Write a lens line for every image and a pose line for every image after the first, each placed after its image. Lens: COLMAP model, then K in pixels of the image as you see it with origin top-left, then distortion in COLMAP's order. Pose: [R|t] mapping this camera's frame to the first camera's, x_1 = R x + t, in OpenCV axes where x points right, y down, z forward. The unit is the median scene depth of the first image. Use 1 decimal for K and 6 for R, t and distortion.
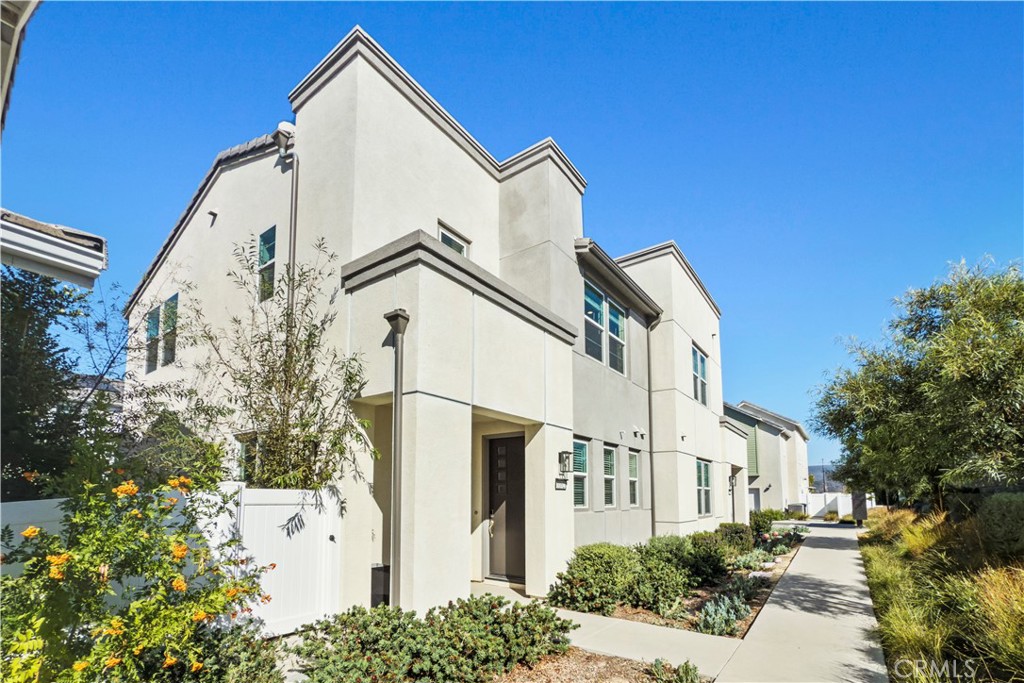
lens RADIAL K [[439.3, 0, 512.0], [0, 439.3, 341.5], [0, 0, 1]] dist [0.000431, 0.000101]
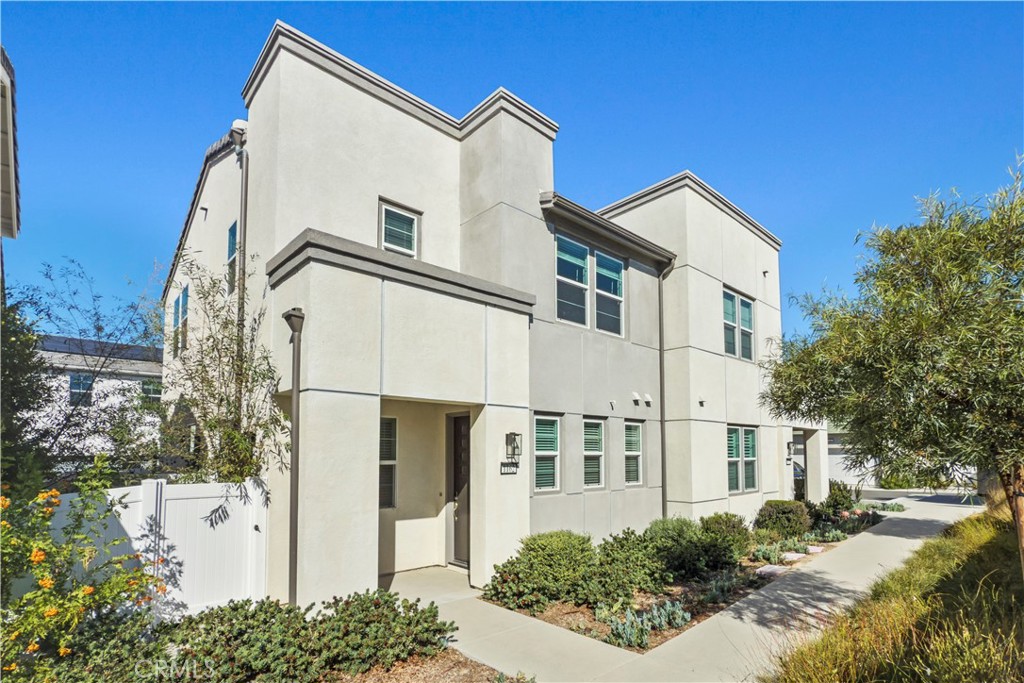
lens RADIAL K [[483.5, 0, 494.9], [0, 483.5, 290.5], [0, 0, 1]] dist [0.000213, 0.000026]
pose [[0.975877, -0.077877, -0.203957, 0.274583], [0.080759, 0.996717, 0.005829, -0.052303], [0.202833, -0.022160, 0.978963, -0.006695]]
